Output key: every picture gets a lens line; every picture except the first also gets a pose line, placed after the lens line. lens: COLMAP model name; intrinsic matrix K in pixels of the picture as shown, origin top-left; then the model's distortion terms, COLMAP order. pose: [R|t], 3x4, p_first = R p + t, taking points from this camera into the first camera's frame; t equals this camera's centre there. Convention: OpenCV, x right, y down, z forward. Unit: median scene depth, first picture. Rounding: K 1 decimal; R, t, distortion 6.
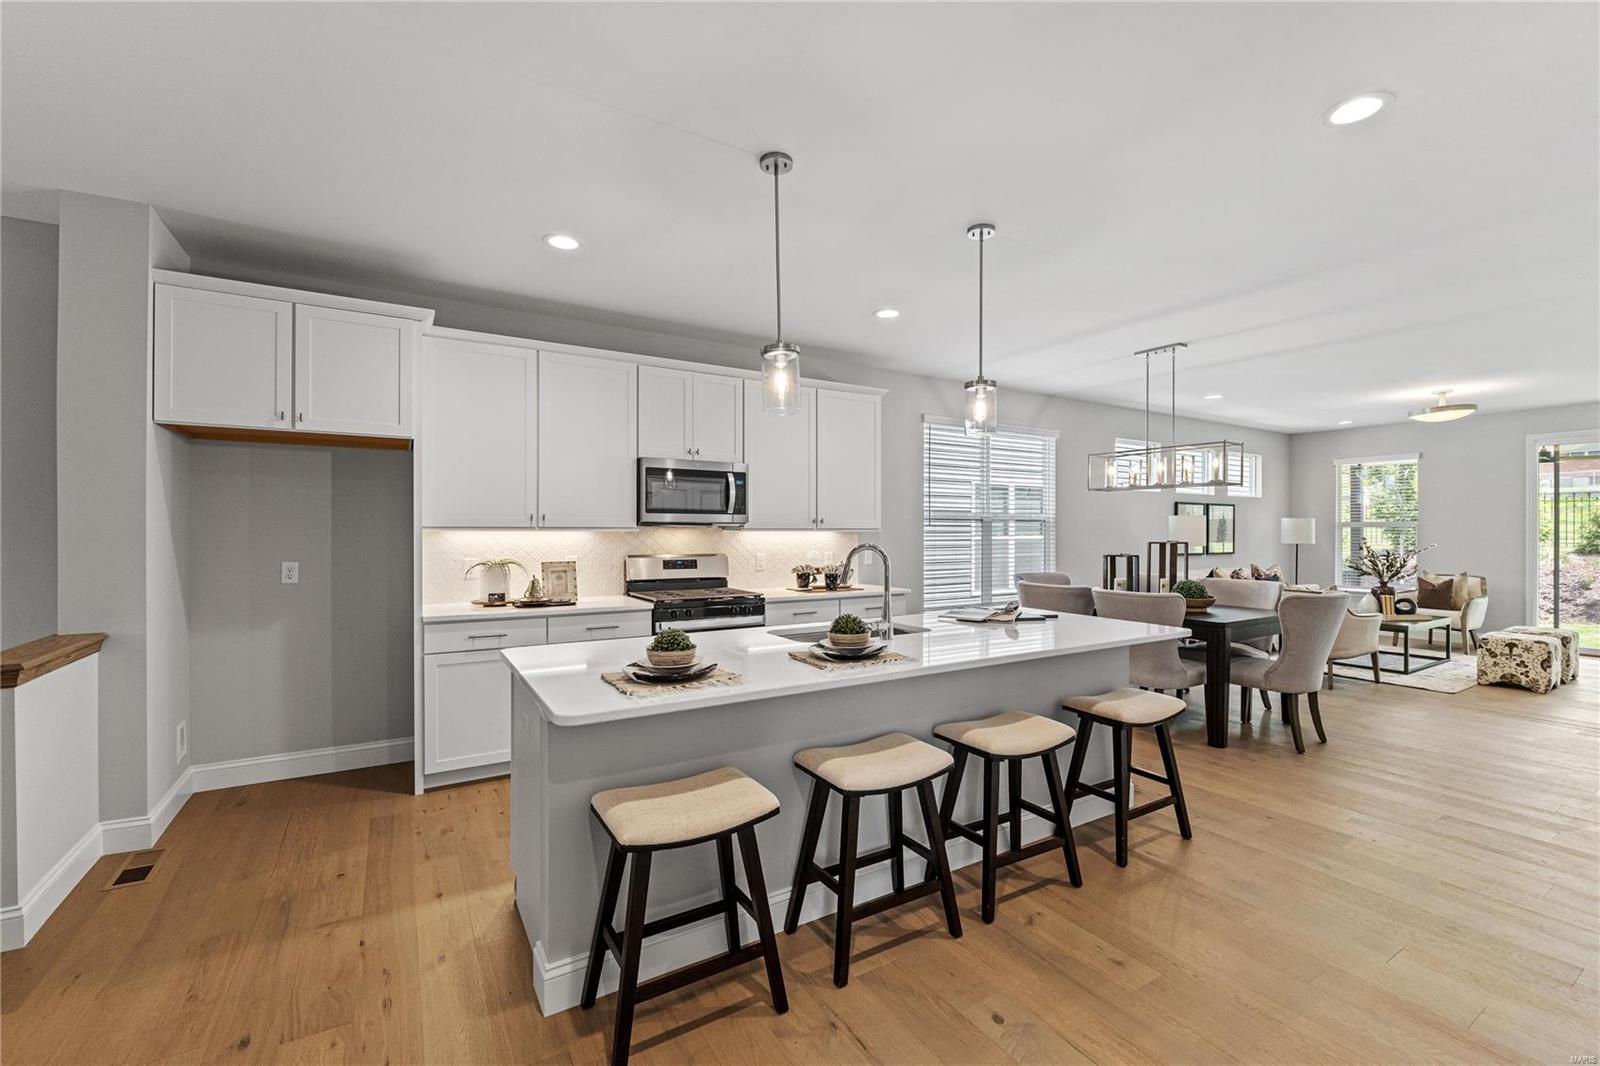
lens RADIAL K [[672.9, 0, 790.7], [0, 672.9, 526.6], [0, 0, 1]] dist [-0.000697, -0.001025]
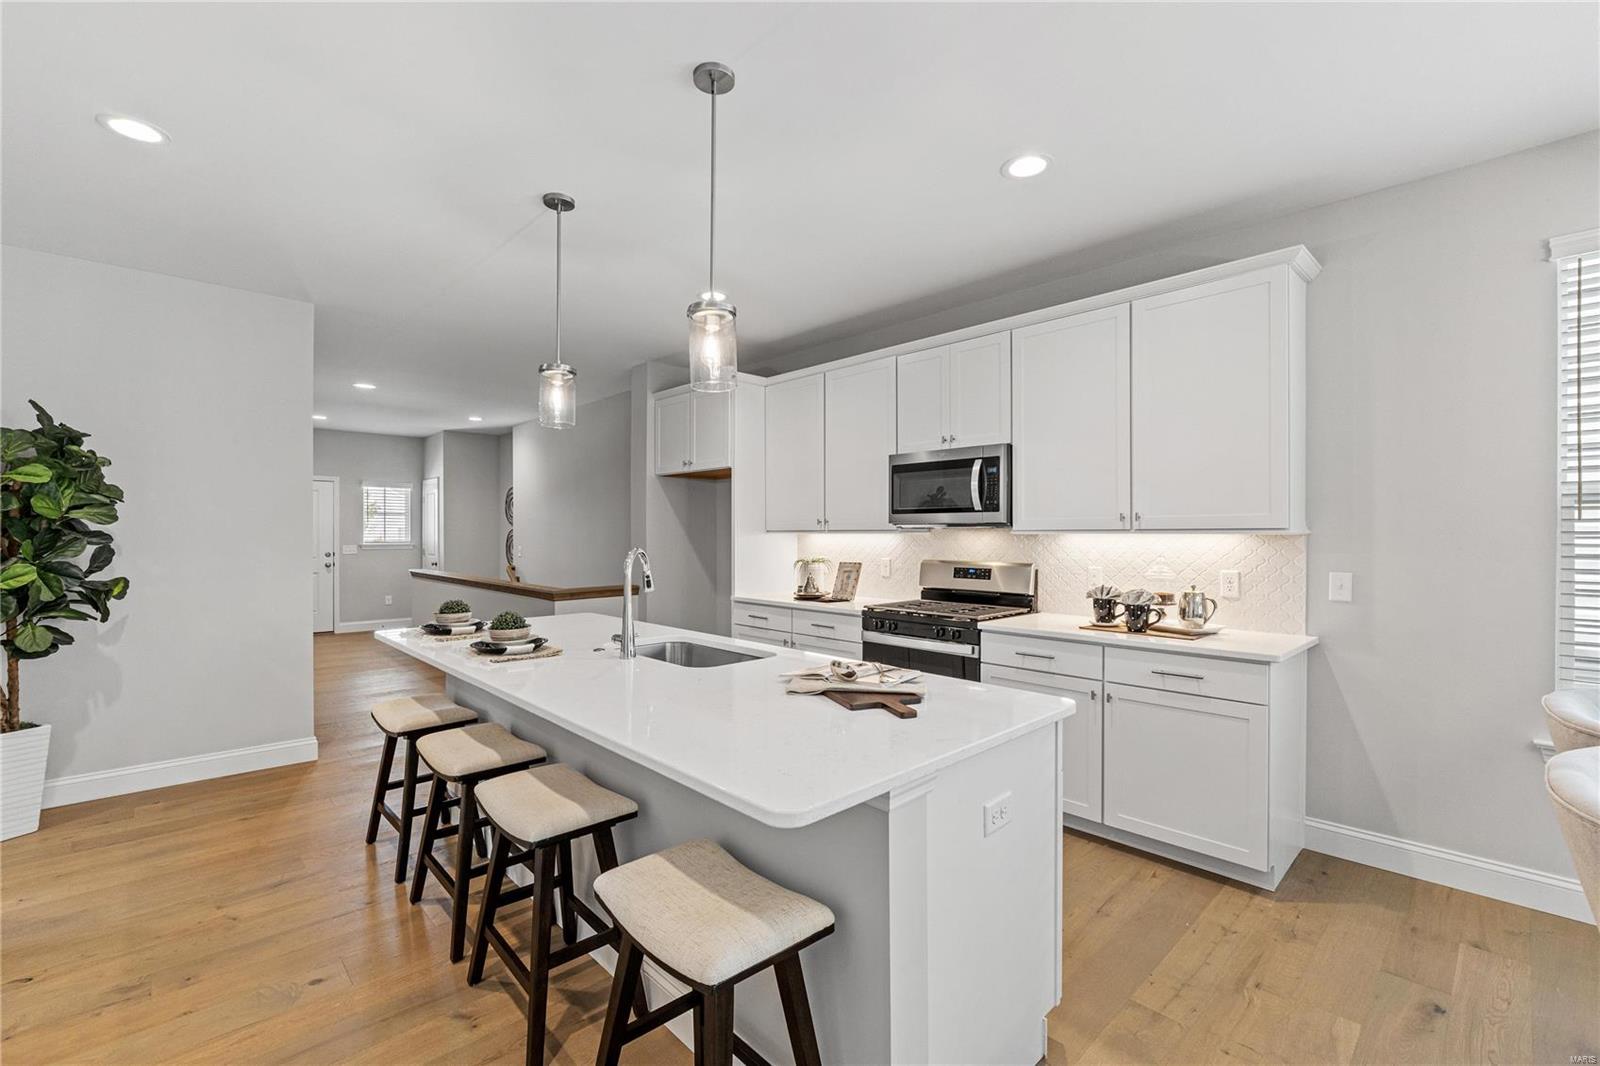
lens RADIAL K [[672.9, 0, 795.1], [0, 672.9, 536.3], [0, 0, 1]] dist [-0.000697, -0.001025]
pose [[0.214702, 0.001694, -0.976678, 0.642405], [0.006278, 0.999975, 0.003114, 0.006226], [0.976659, -0.006800, 0.214686, 0.640567]]
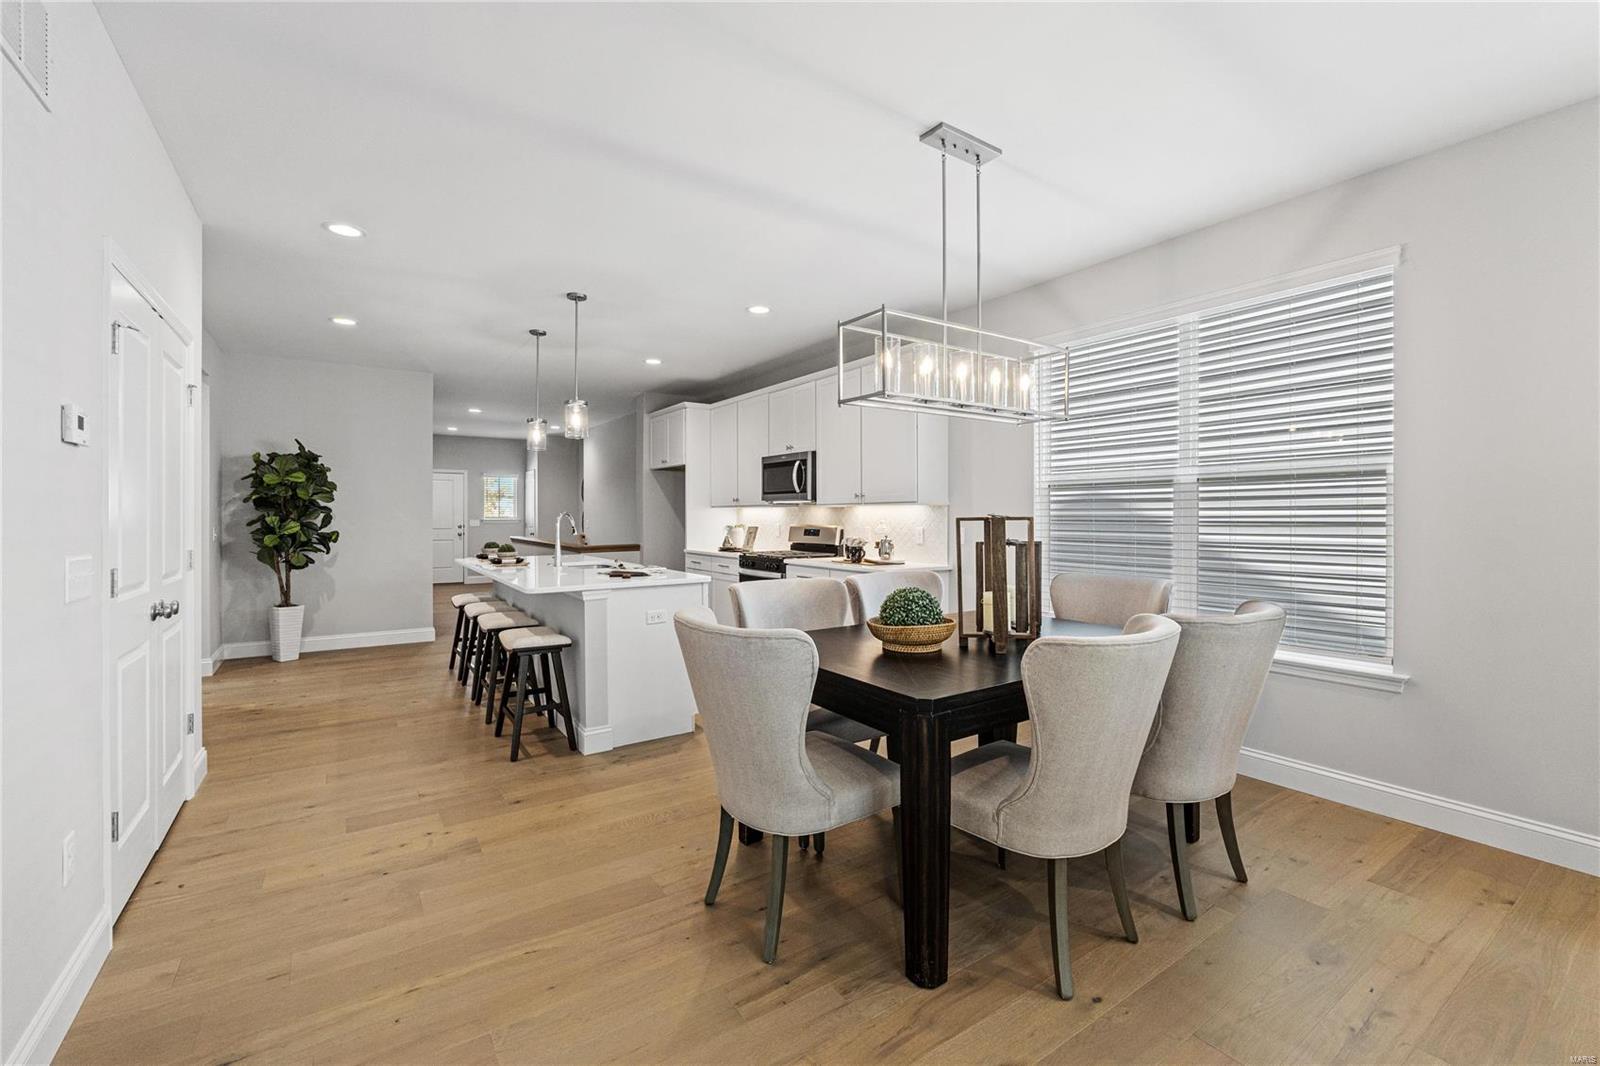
lens RADIAL K [[672.9, 0, 804.7], [0, 672.9, 517.2], [0, 0, 1]] dist [-0.000697, -0.001025]
pose [[0.054225, 0.000913, -0.998528, 1.256637], [0.007379, 0.999972, 0.001315, 0.027936], [0.998501, -0.007440, 0.054217, 0.999946]]
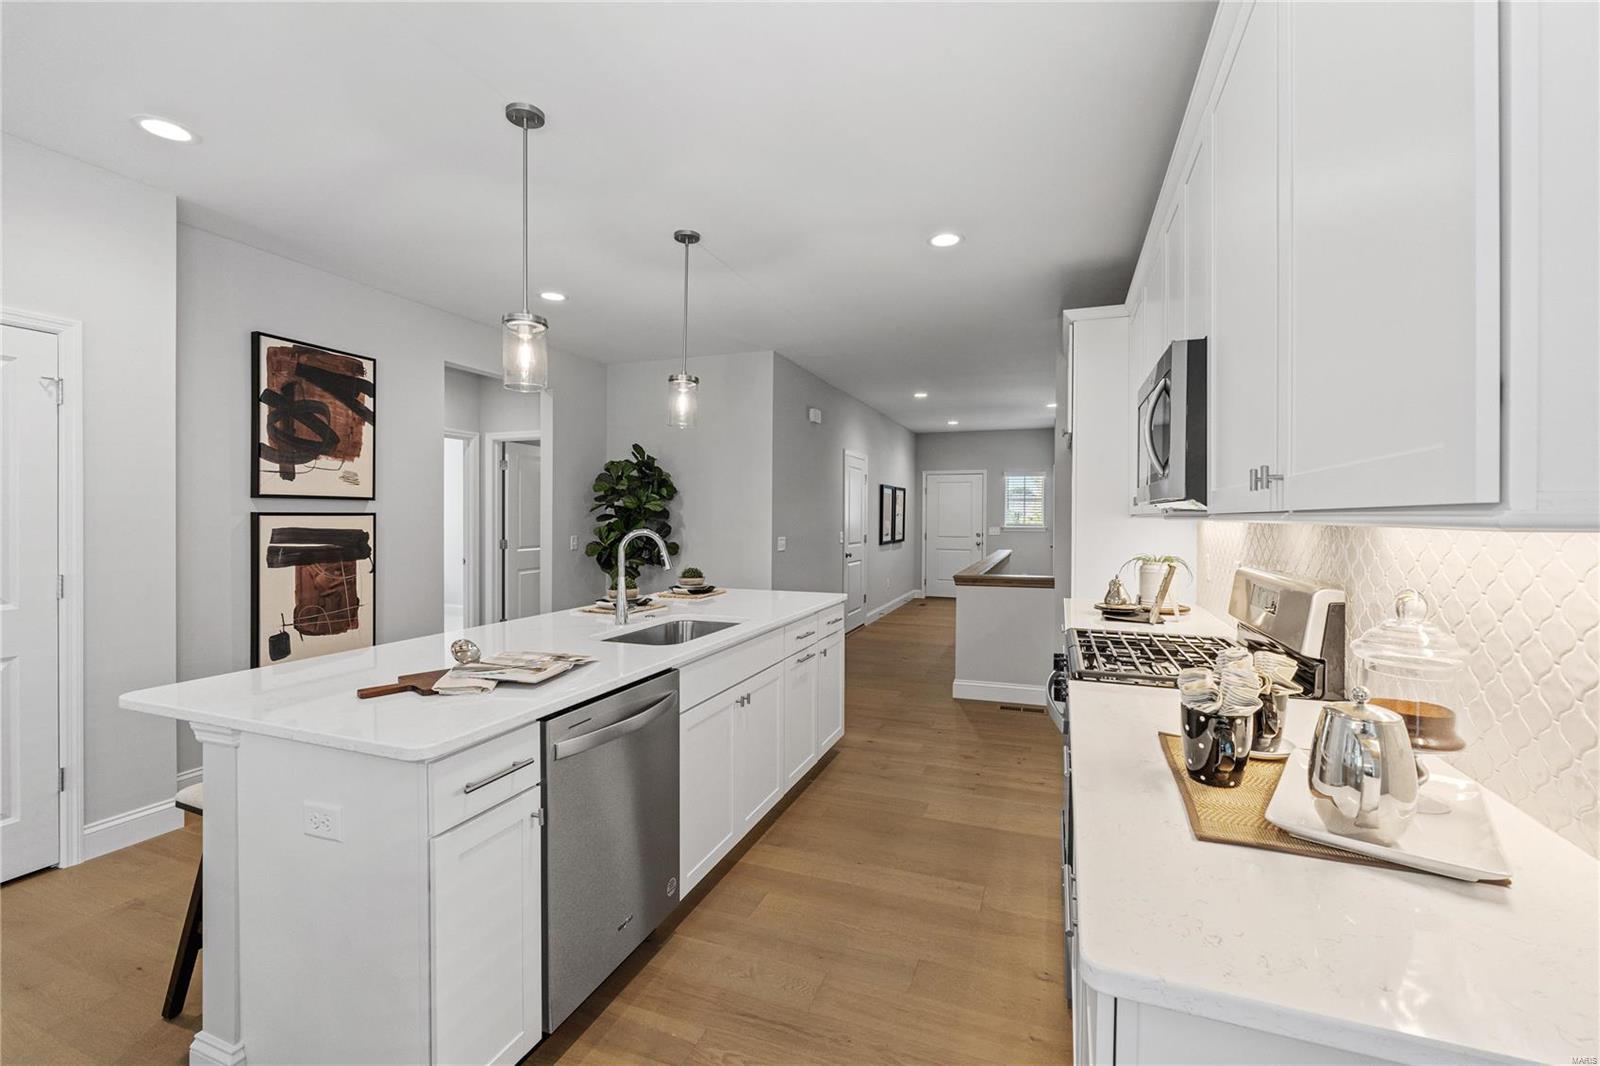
lens RADIAL K [[672.9, 0, 810.1], [0, 672.9, 529.4], [0, 0, 1]] dist [-0.000697, -0.001025]
pose [[-0.782340, 0.007409, -0.622808, 0.307769], [-0.000643, 0.999919, 0.012704, 0.008267], [0.622852, 0.010339, -0.782272, 1.278016]]
